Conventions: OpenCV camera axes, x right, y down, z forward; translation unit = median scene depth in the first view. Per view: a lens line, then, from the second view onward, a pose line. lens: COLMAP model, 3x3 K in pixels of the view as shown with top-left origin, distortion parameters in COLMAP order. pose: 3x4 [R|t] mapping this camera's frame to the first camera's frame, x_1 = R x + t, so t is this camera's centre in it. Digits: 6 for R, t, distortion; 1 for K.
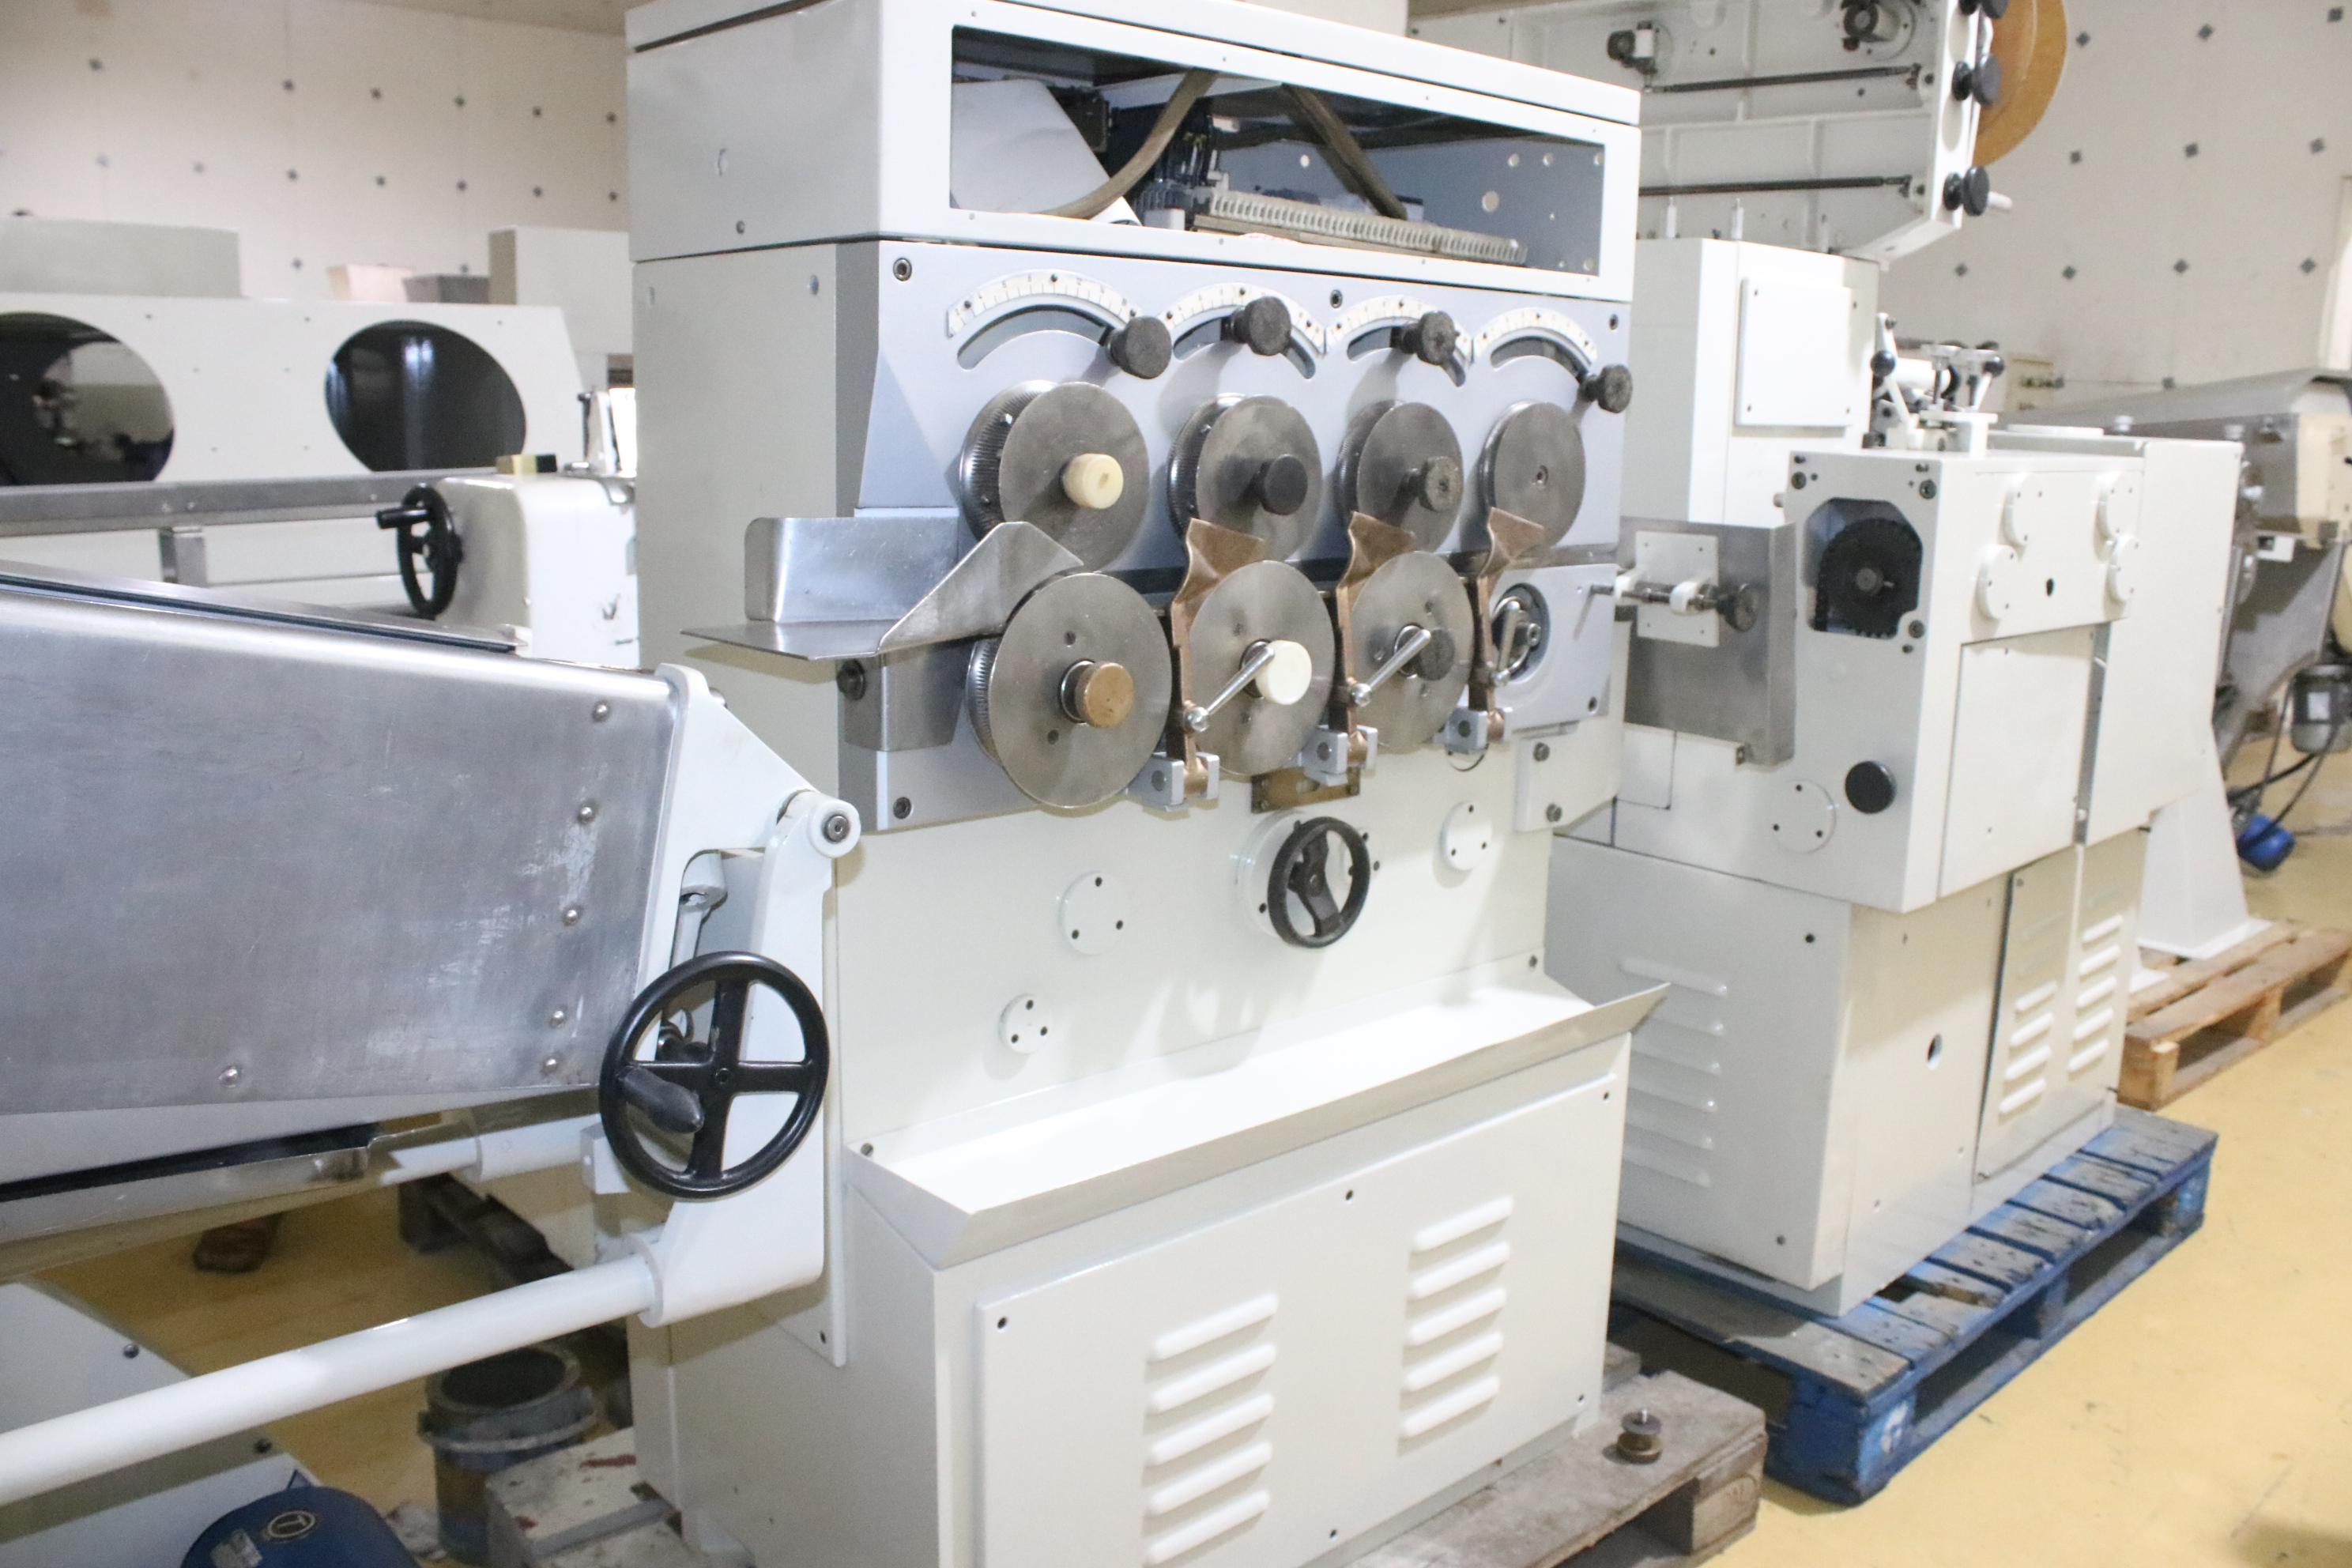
lens RADIAL K [[1924.6, 0, 1207.0], [0, 1924.6, 782.0], [0, 0, 1]] dist [-0.164623, 0.118733]
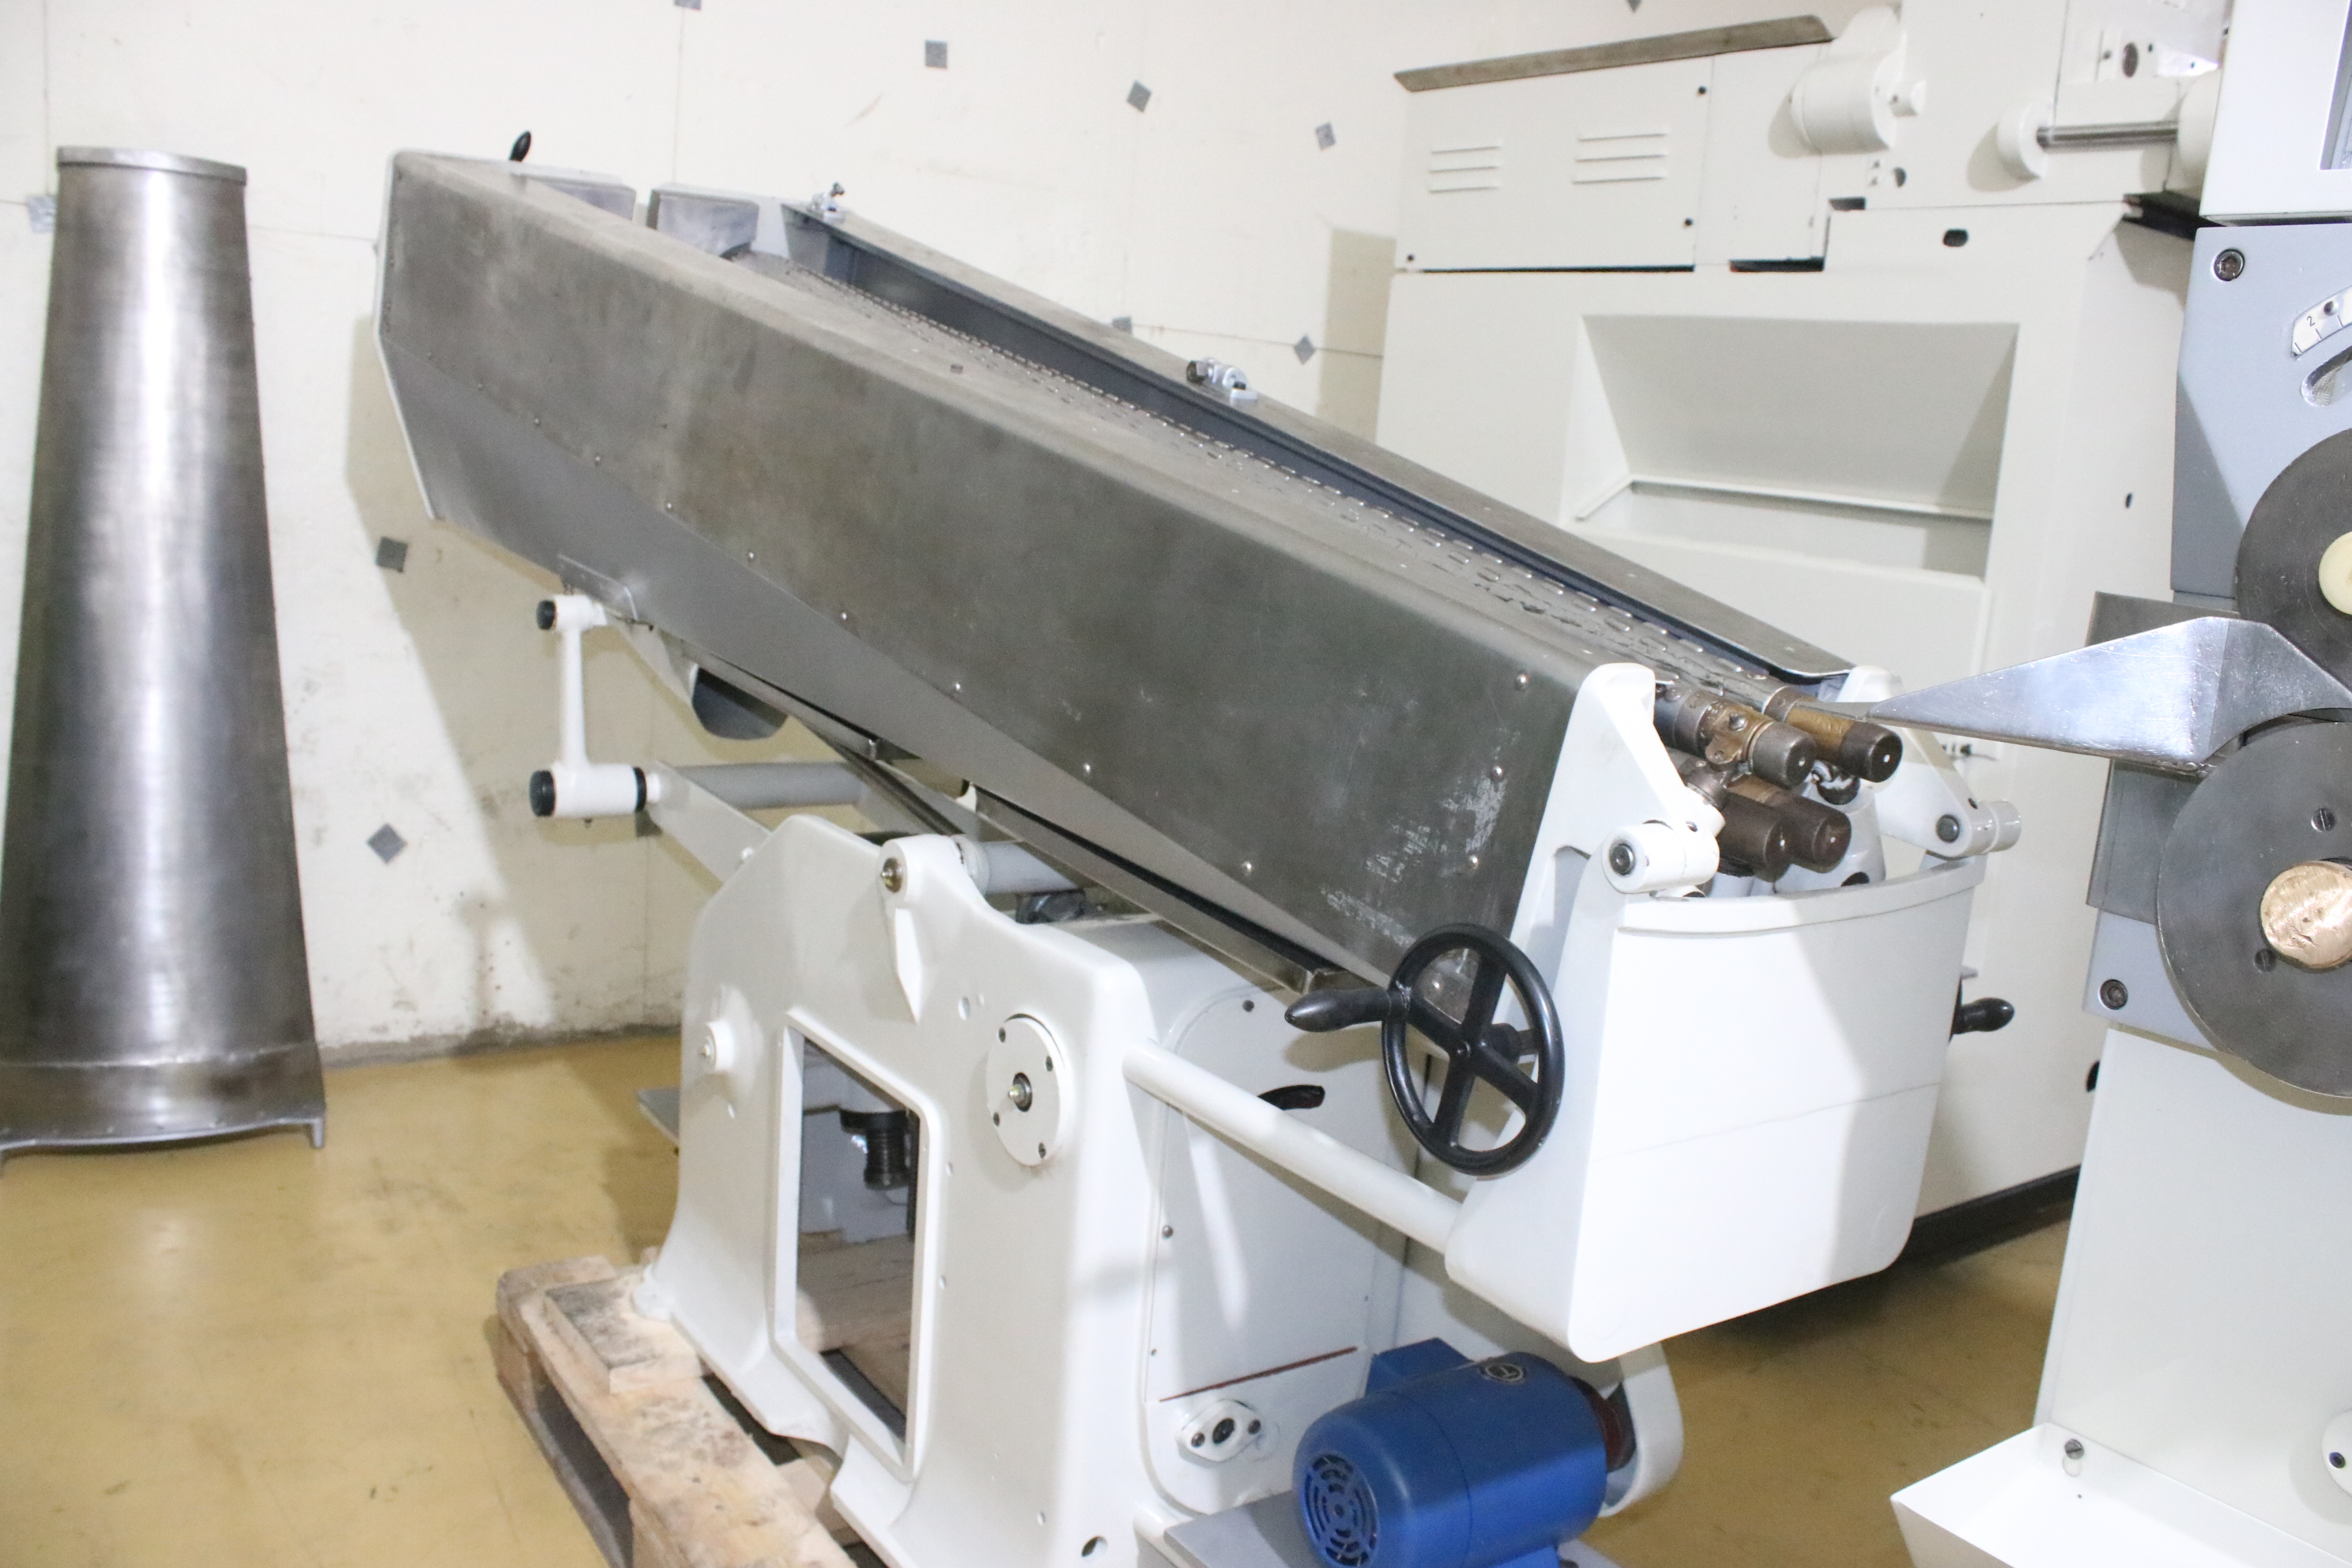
lens RADIAL K [[1946.9, 0, 1187.2], [0, 1946.9, 789.4], [0, 0, 1]] dist [-0.170494, 0.161479]
pose [[-0.112794, 0.141270, -0.983524, 0.442726], [-0.277631, 0.945936, 0.167710, -0.062632], [0.954043, 0.291974, -0.067475, 0.515712]]
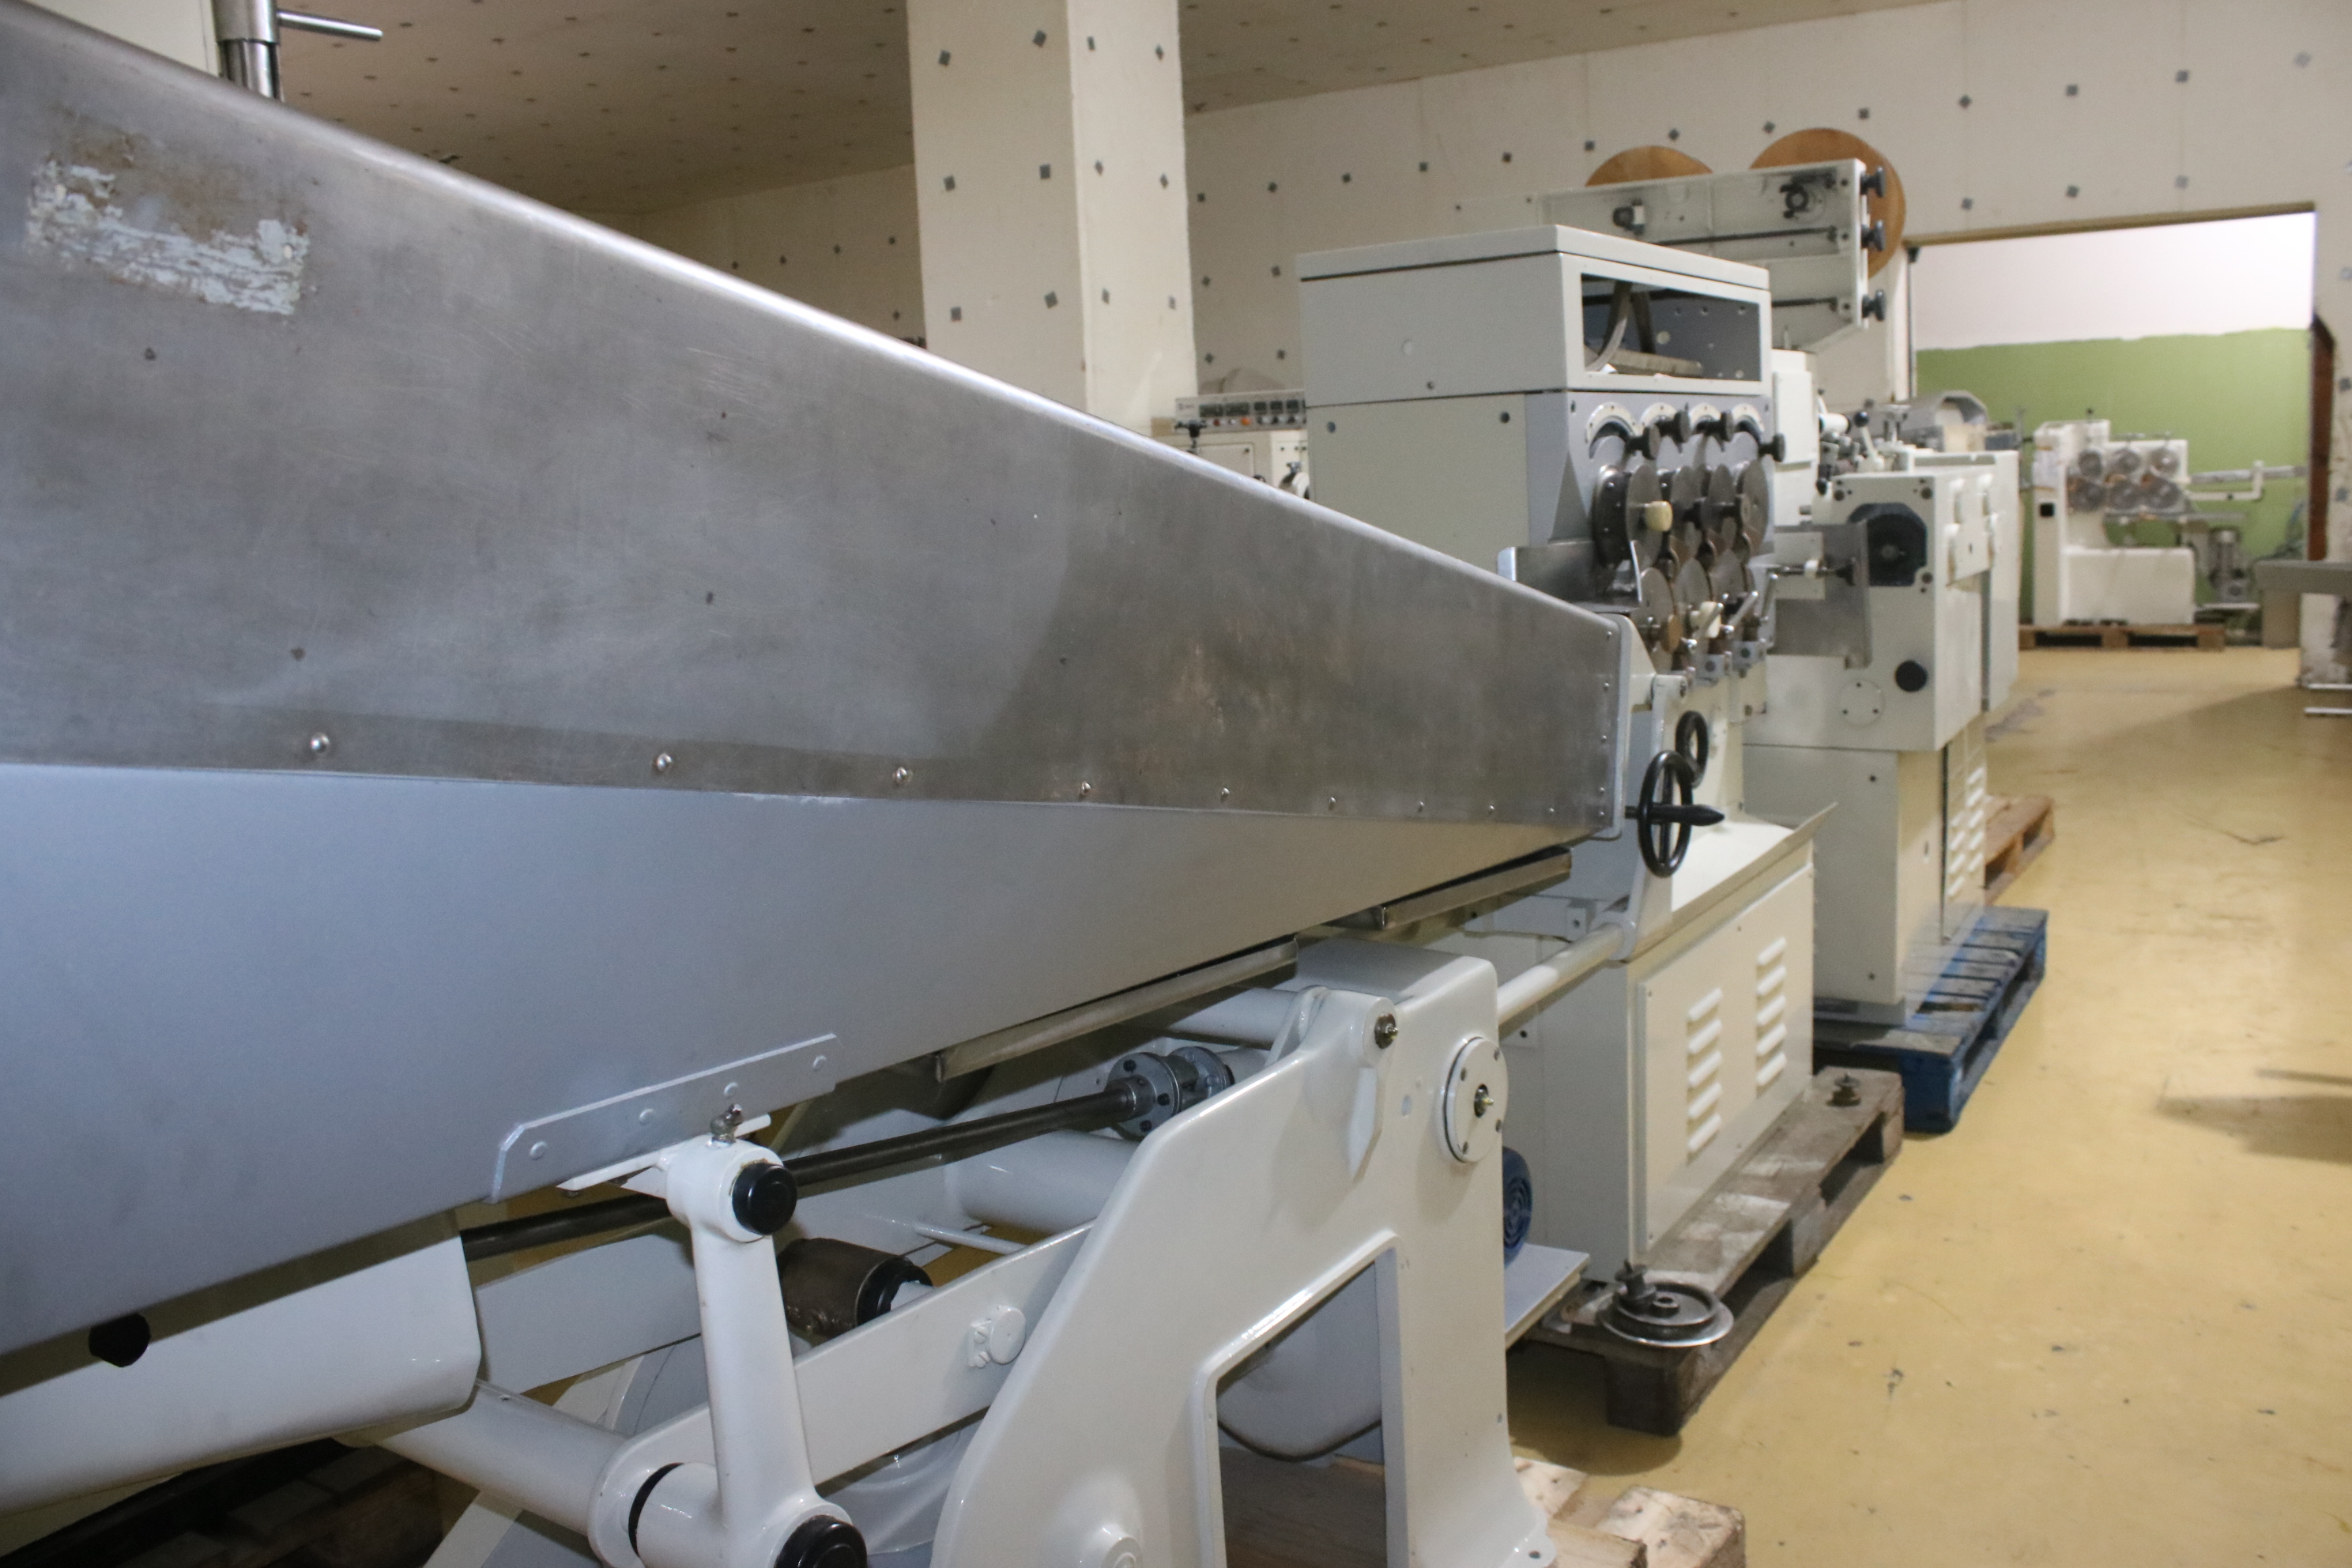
lens RADIAL K [[1946.9, 0, 1187.2], [0, 1946.9, 789.4], [0, 0, 1]] dist [-0.170494, 0.161479]
pose [[0.965040, -0.115423, 0.235322, -0.656537], [0.124652, 0.991894, -0.024679, 0.062679], [-0.230565, 0.053150, 0.971604, -0.458406]]
